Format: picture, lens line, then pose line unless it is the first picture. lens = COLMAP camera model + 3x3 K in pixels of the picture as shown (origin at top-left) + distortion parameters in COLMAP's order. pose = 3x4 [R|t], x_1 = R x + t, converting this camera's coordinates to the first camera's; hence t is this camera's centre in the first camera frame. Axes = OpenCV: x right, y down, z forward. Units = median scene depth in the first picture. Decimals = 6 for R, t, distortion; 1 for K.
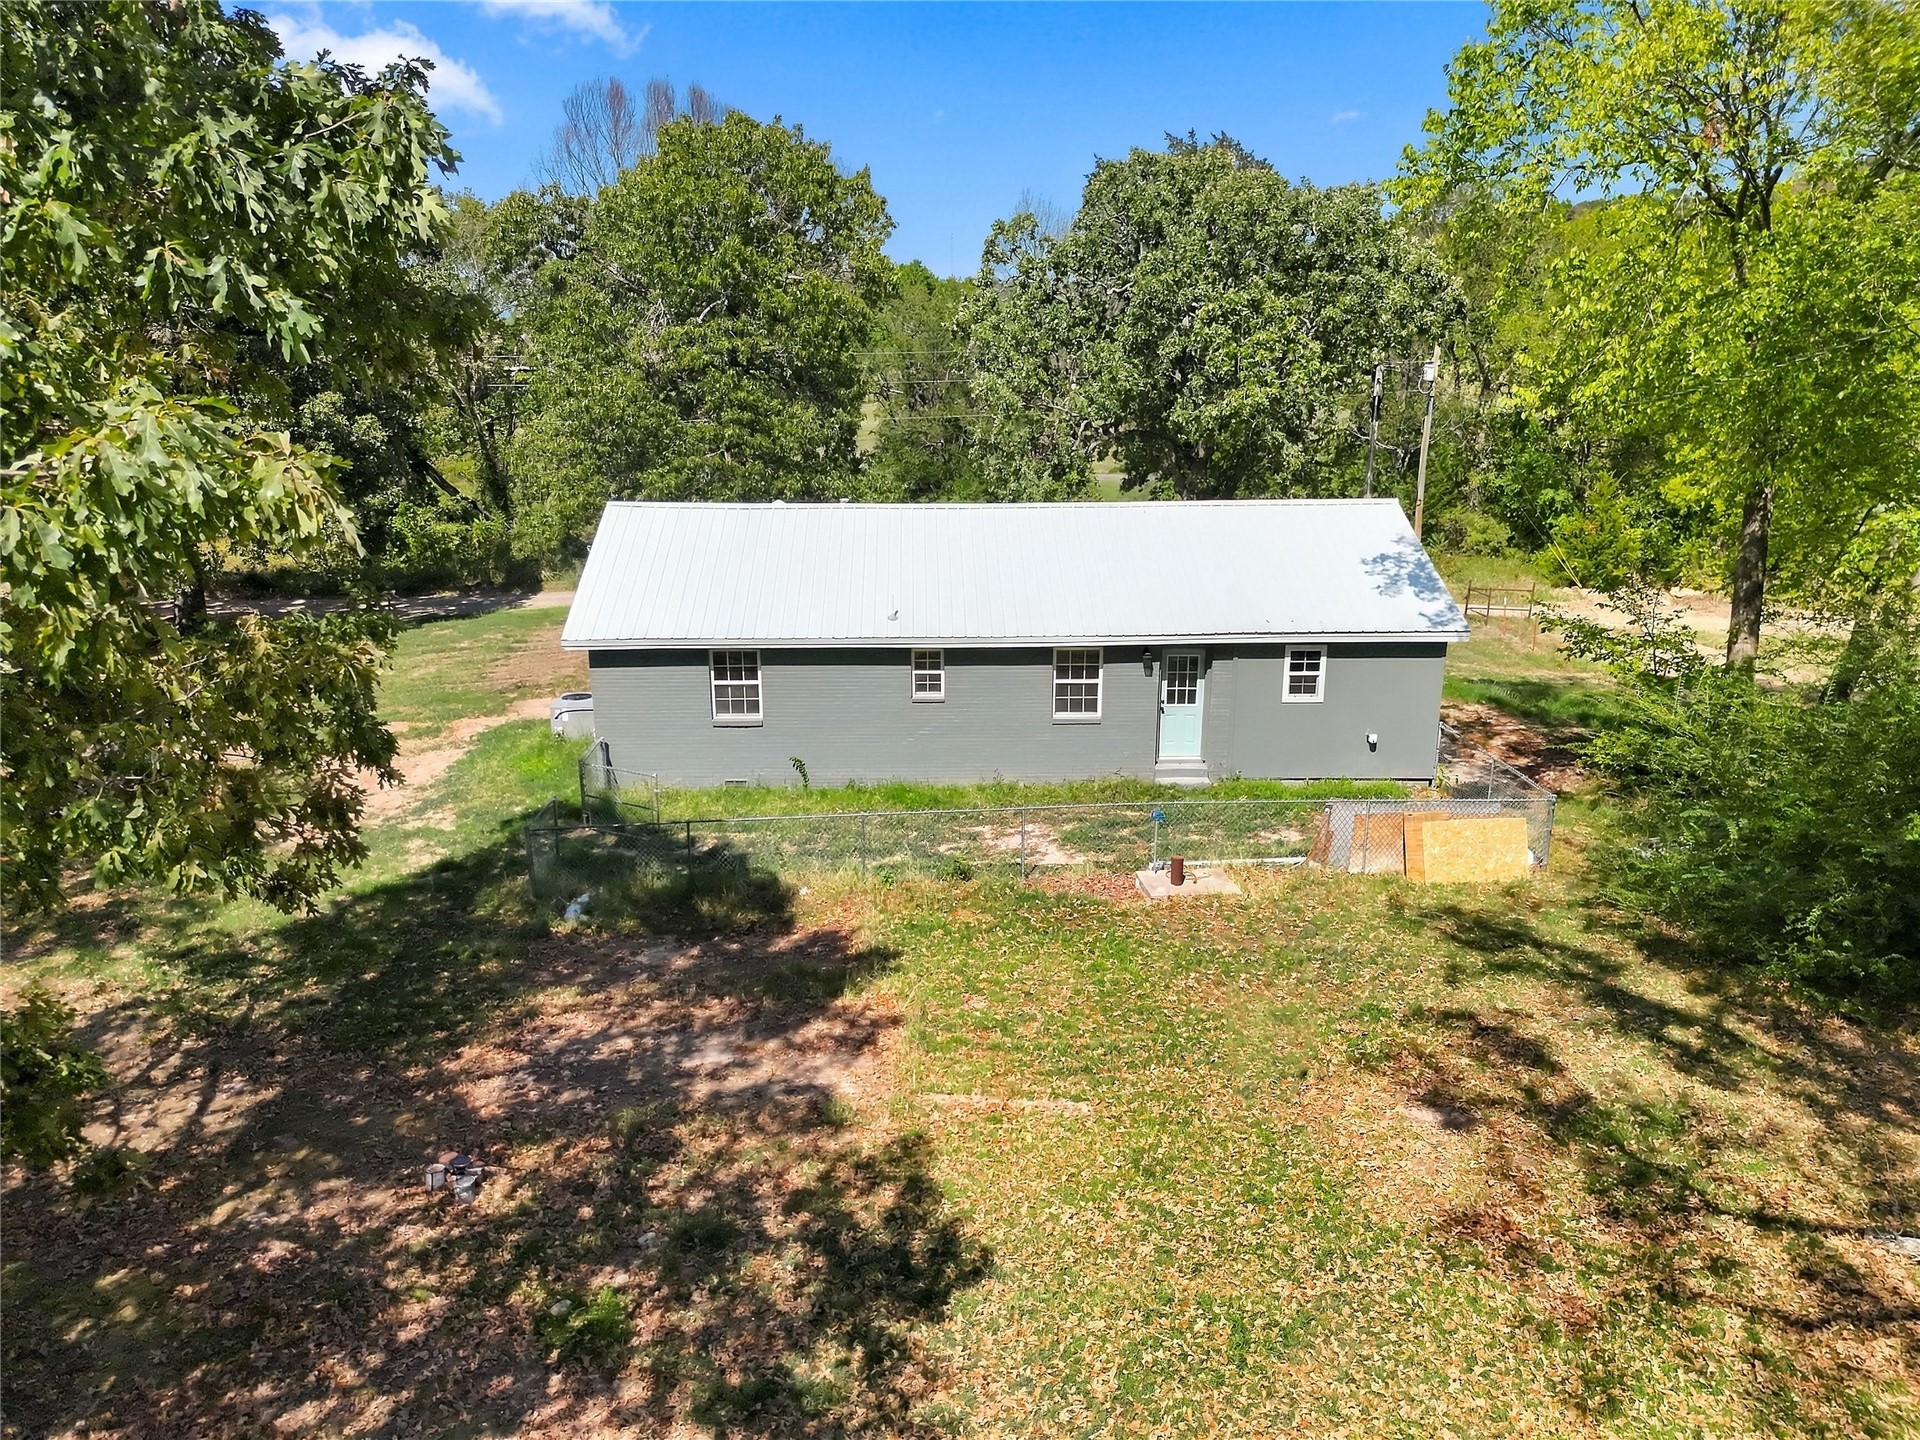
lens RADIAL K [[1372.9, 0, 955.5], [0, 1372.9, 729.8], [0, 0, 1]] dist [0.039594, -0.020656]
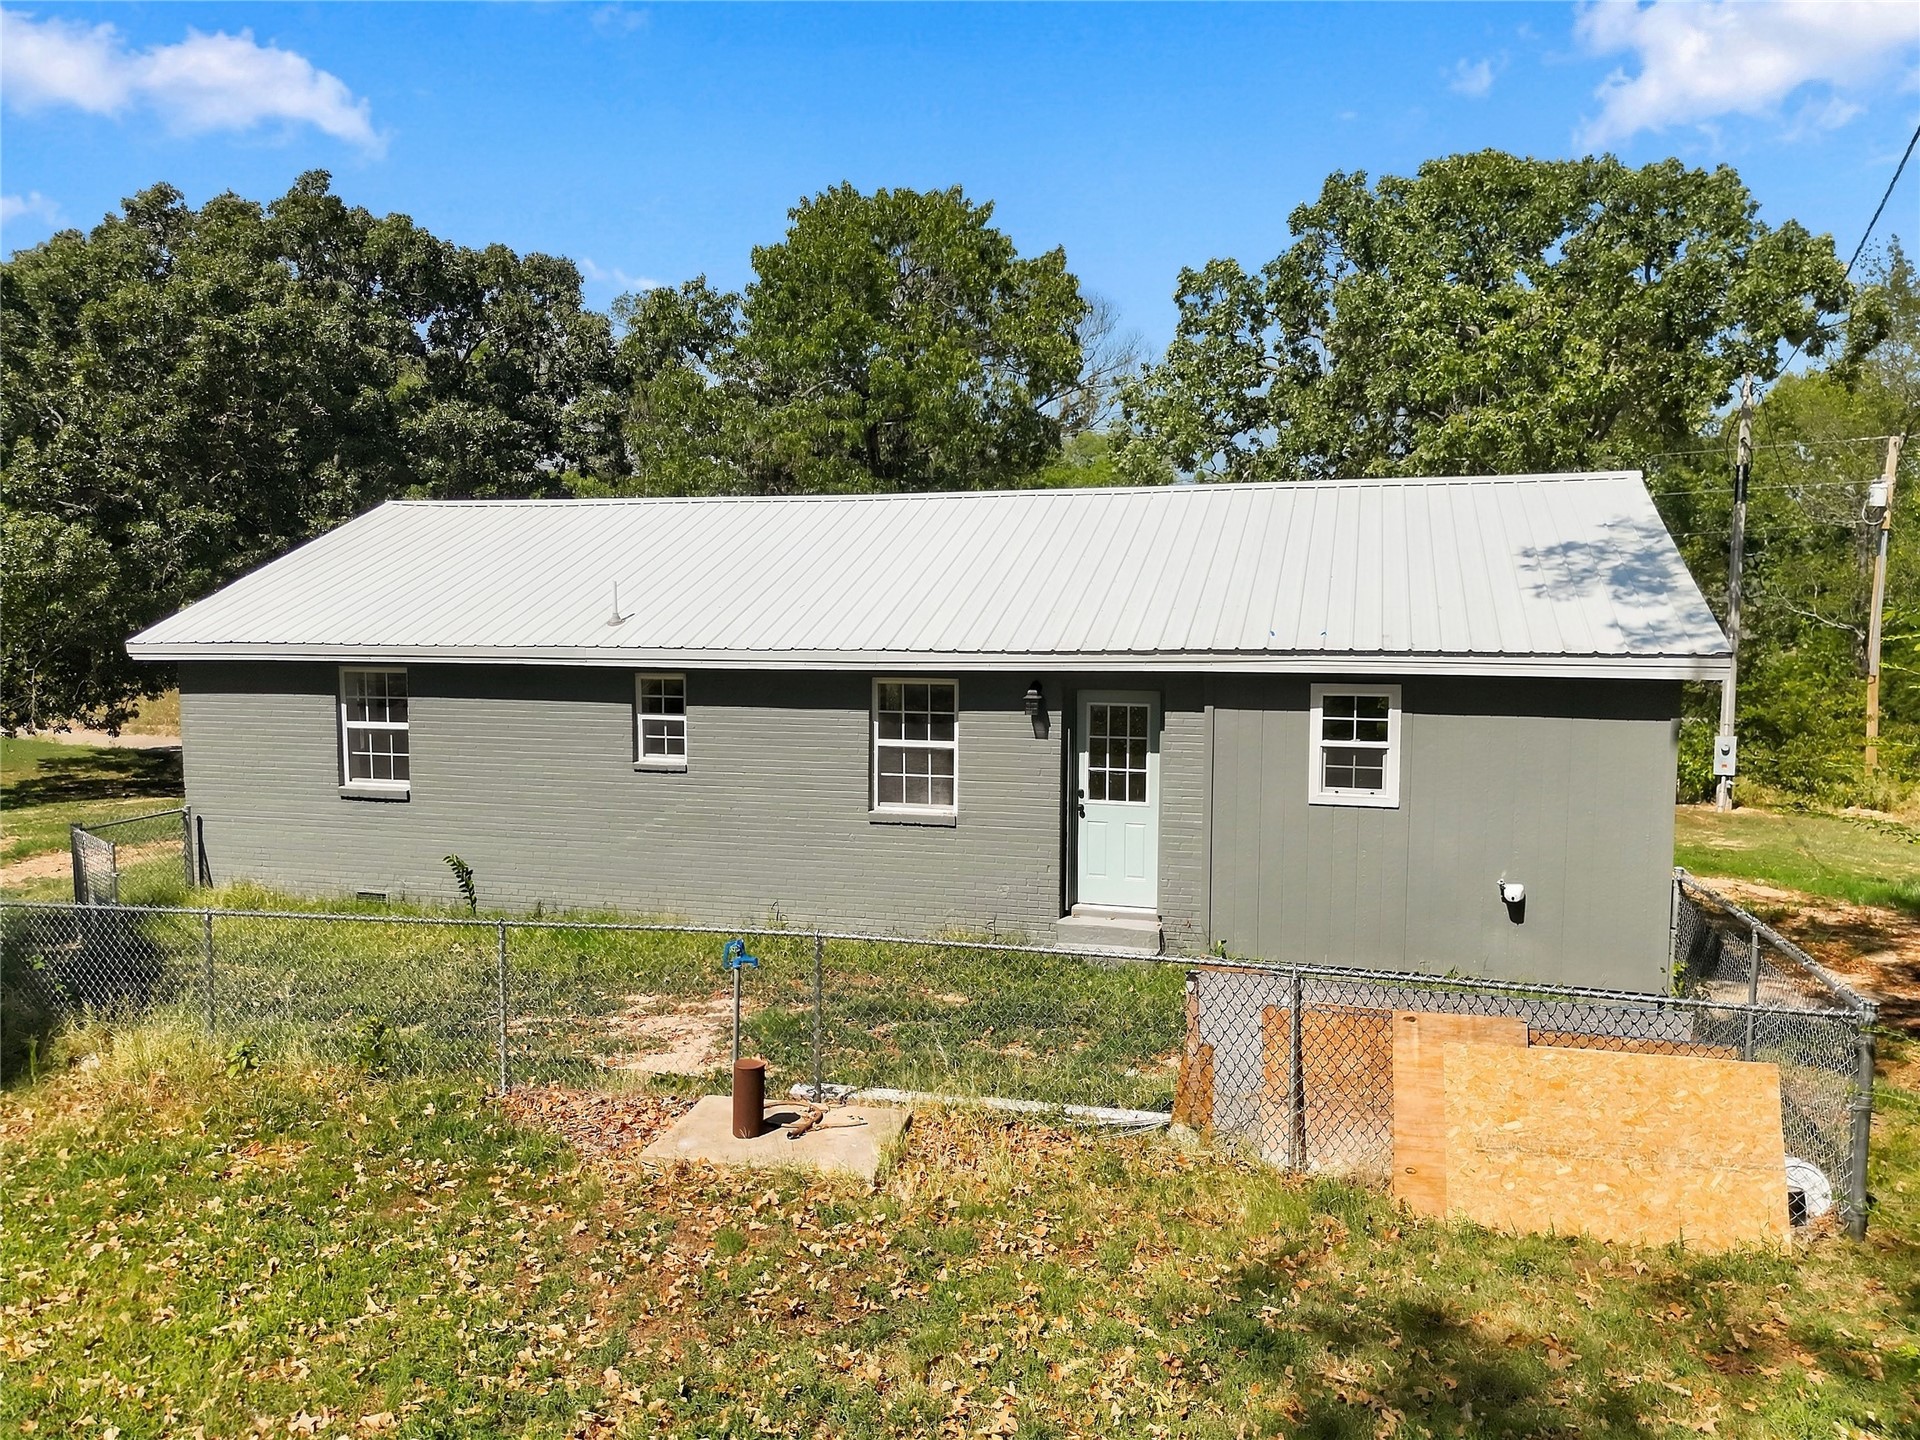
lens RADIAL K [[1372.9, 0, 969.5], [0, 1372.9, 705.1], [0, 0, 1]] dist [0.039594, -0.020656]
pose [[0.953084, 0.025357, -0.301644, 0.269974], [-0.086058, 0.978065, -0.189692, 0.049428], [0.290217, 0.206751, 0.934360, 0.503212]]
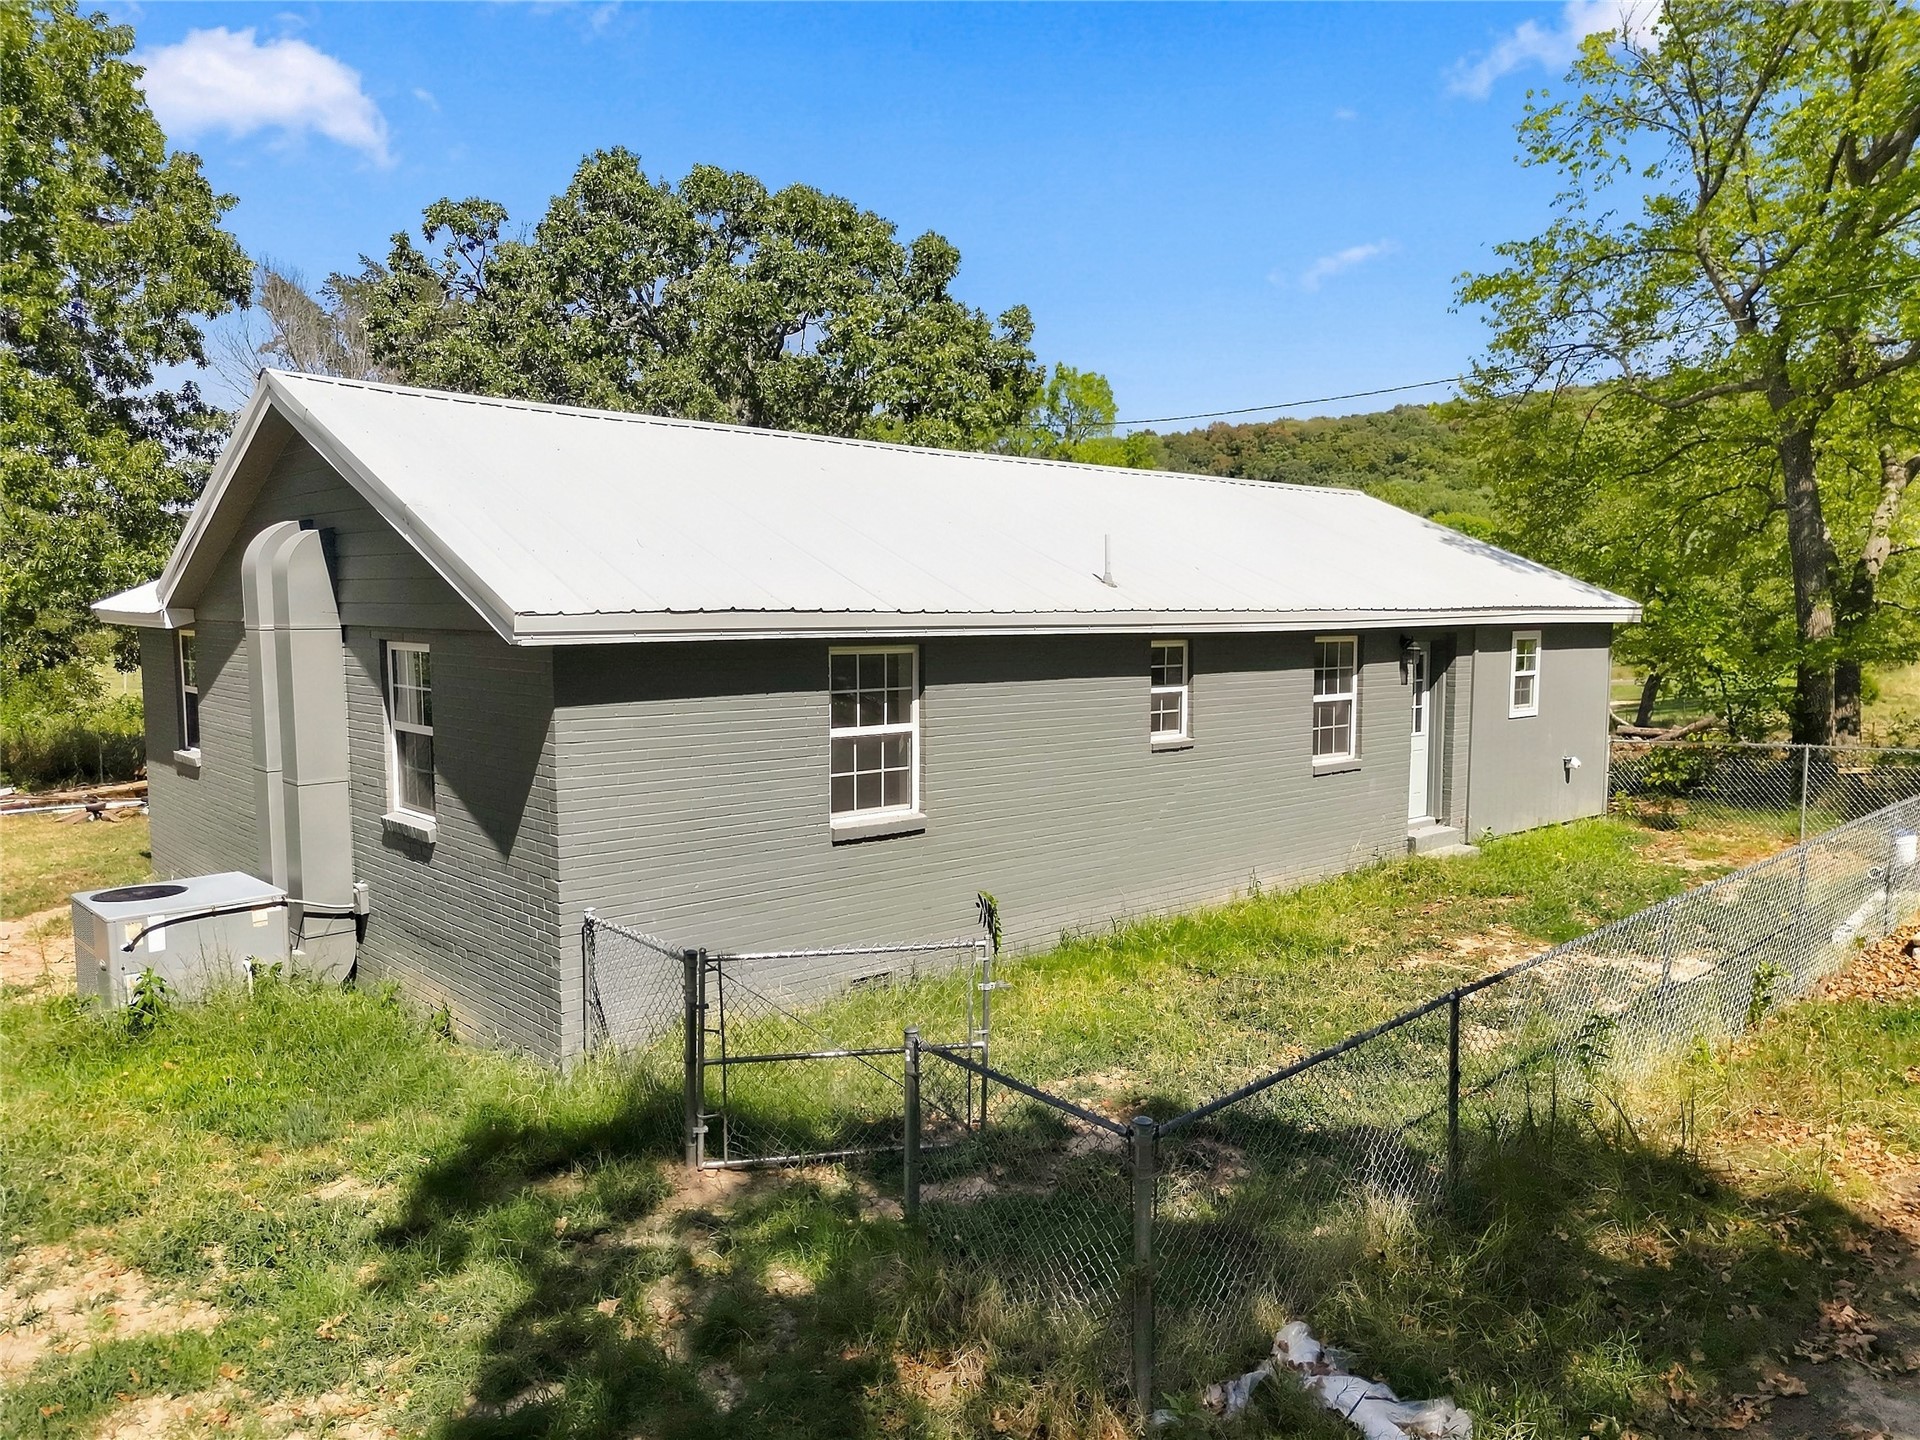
lens RADIAL K [[1372.9, 0, 960.3], [0, 1372.9, 725.1], [0, 0, 1]] dist [0.039594, -0.020656]
pose [[0.753518, -0.052602, 0.655320, -0.408625], [0.177622, 0.976013, -0.125895, 0.020755], [-0.632978, 0.211264, 0.744786, 0.671343]]
